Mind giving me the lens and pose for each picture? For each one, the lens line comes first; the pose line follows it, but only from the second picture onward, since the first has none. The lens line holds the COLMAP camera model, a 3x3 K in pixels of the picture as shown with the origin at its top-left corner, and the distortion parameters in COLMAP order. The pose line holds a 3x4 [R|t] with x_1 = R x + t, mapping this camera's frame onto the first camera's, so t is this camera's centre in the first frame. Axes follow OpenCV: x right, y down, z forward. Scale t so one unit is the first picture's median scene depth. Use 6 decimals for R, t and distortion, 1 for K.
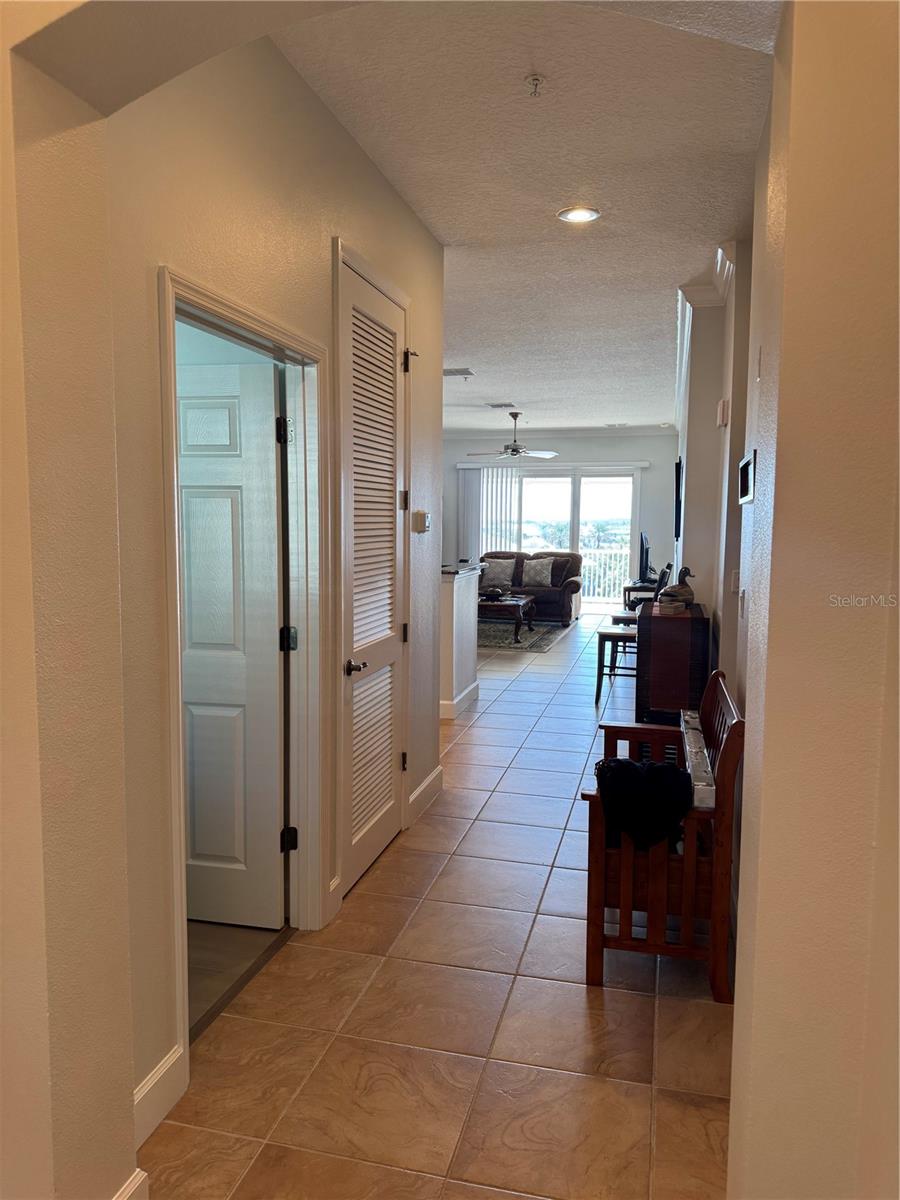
lens RADIAL K [[878.1, 0, 450.0], [0, 878.1, 600.0], [0, 0, 1]] dist [0.140293, -0.001137]
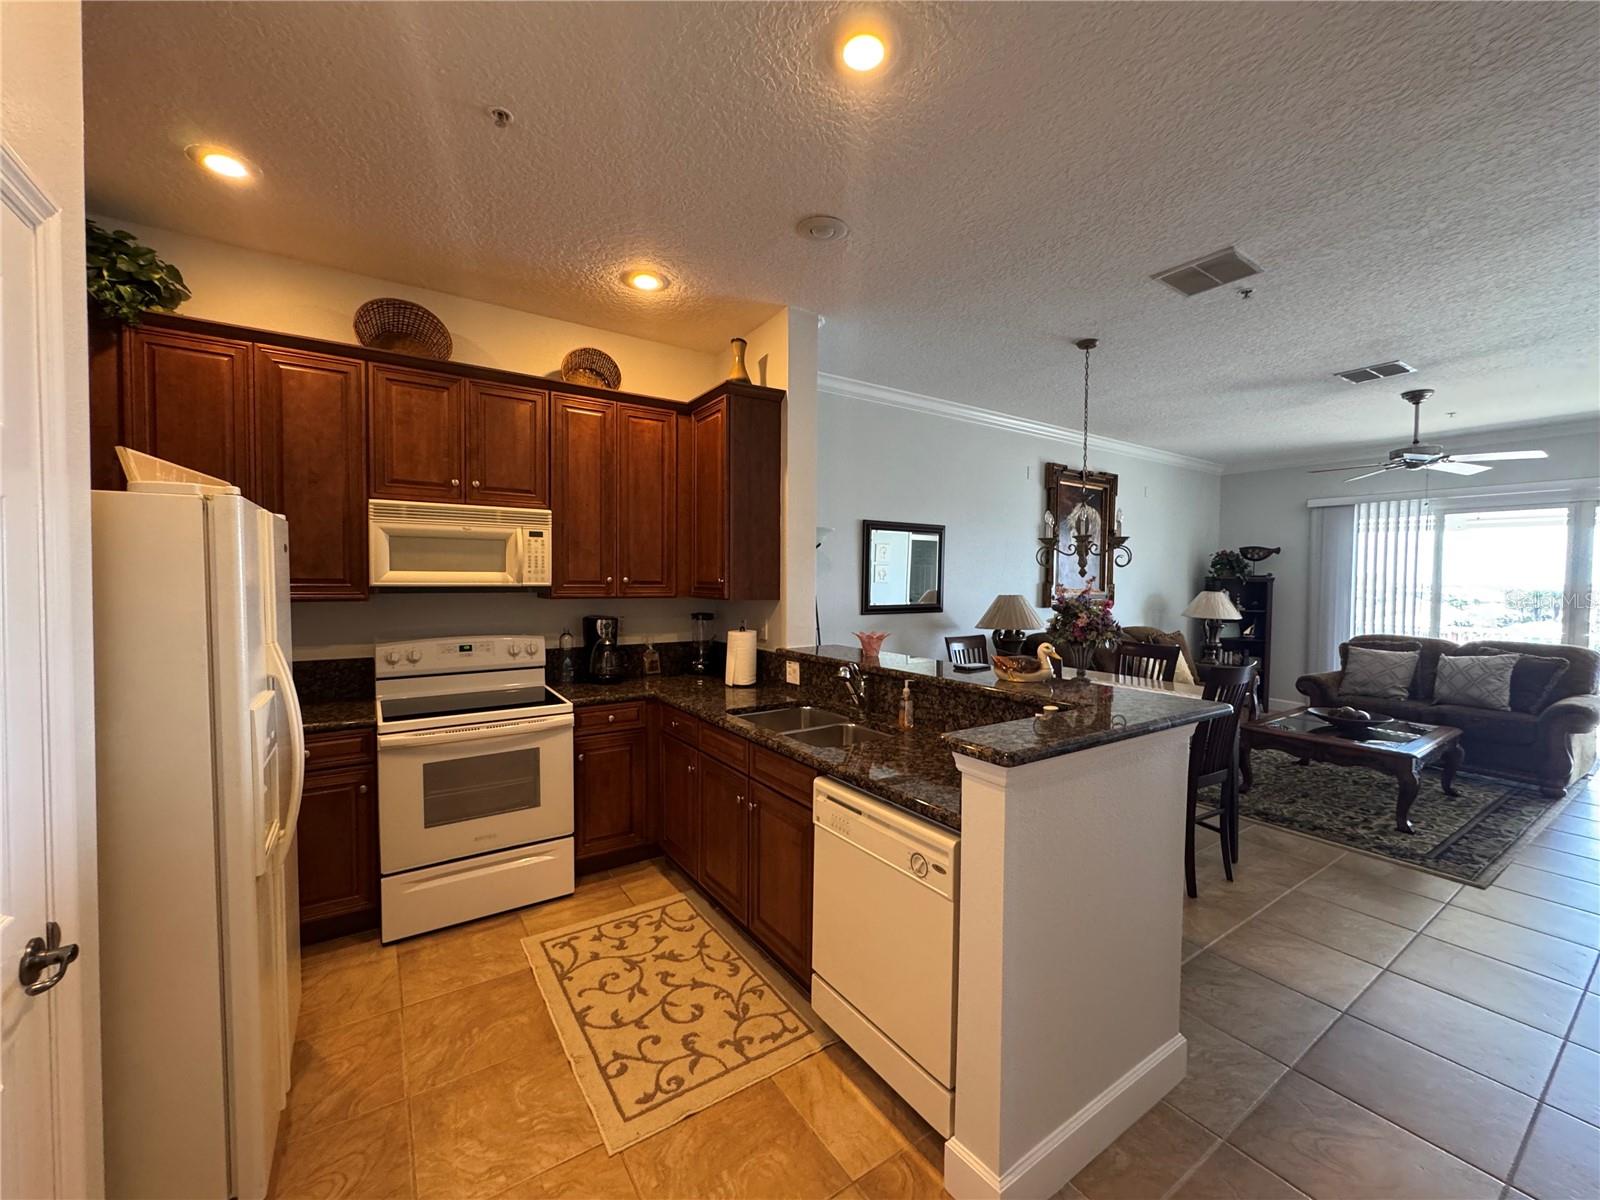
lens RADIAL K [[640.7, 0, 802.3], [0, 640.7, 596.9], [0, 0, 1]] dist [-0.003976, 0.000829]
pose [[0.745927, 0.019714, -0.665736, 0.049459], [-0.065390, 0.996900, -0.043745, -0.036537], [0.662810, 0.076163, 0.744904, 0.408933]]
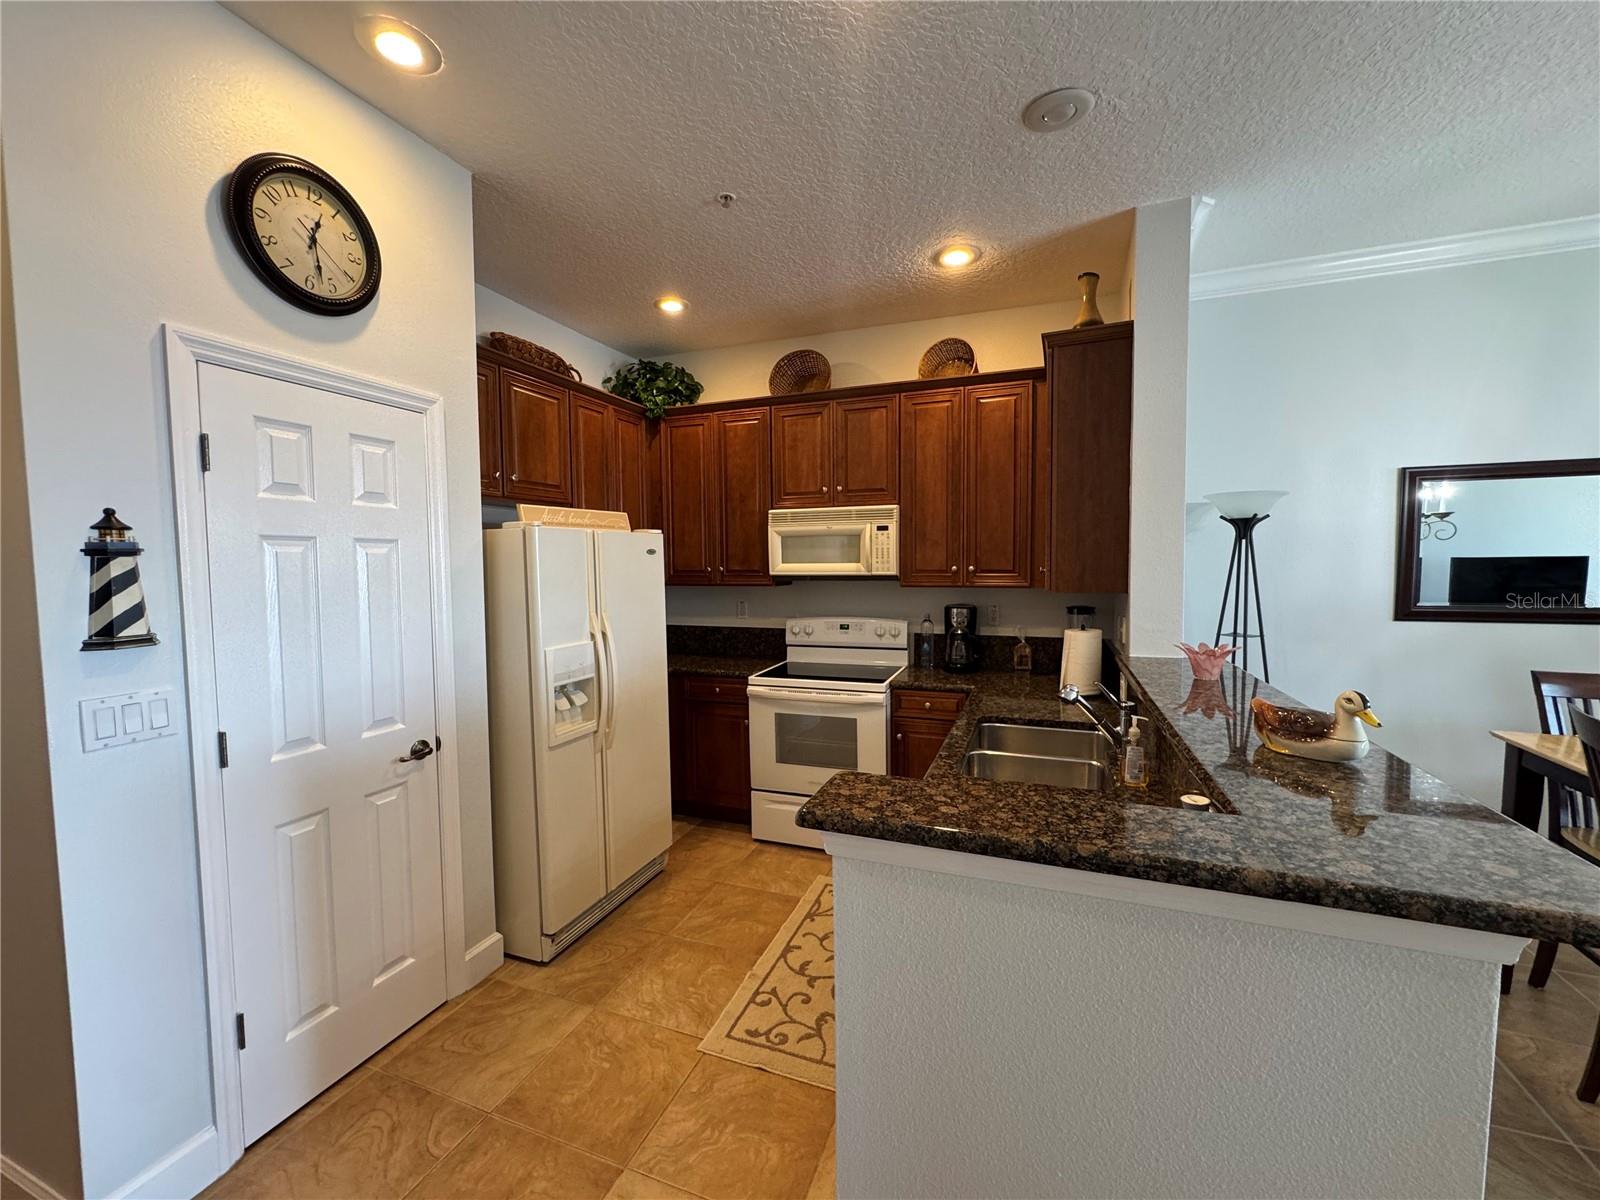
lens RADIAL K [[640.7, 0, 802.3], [0, 640.7, 596.9], [0, 0, 1]] dist [-0.003976, 0.000829]
pose [[-0.117854, 0.049829, -0.991780, 0.082220], [-0.084144, 0.994647, 0.059972, -0.048442], [0.989460, 0.090520, -0.113031, 0.516663]]
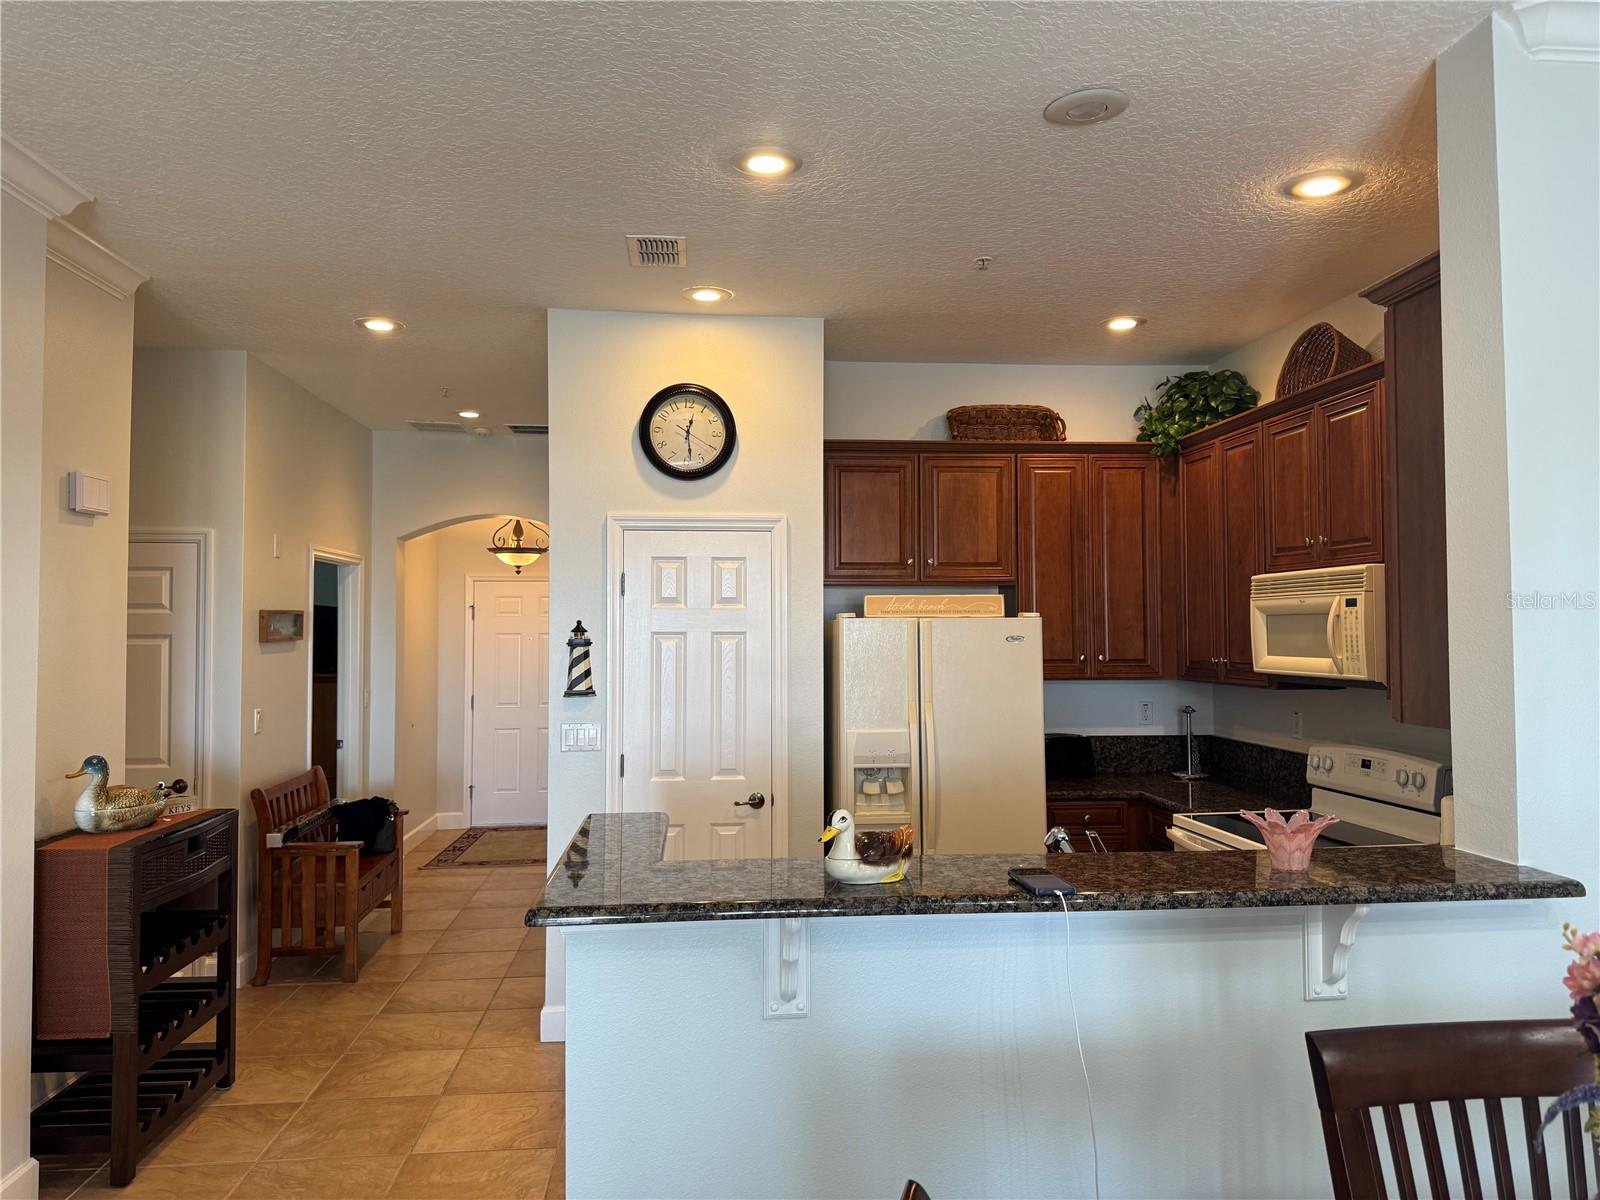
lens RADIAL K [[1170.9, 0, 800.0], [0, 1170.9, 600.0], [0, 0, 1]] dist [0.140293, -0.001137]
pose [[-0.936894, -0.013285, -0.349362, 0.052648], [-0.035371, 0.997752, 0.056915, -0.076083], [0.347820, 0.065681, -0.935258, 0.748368]]
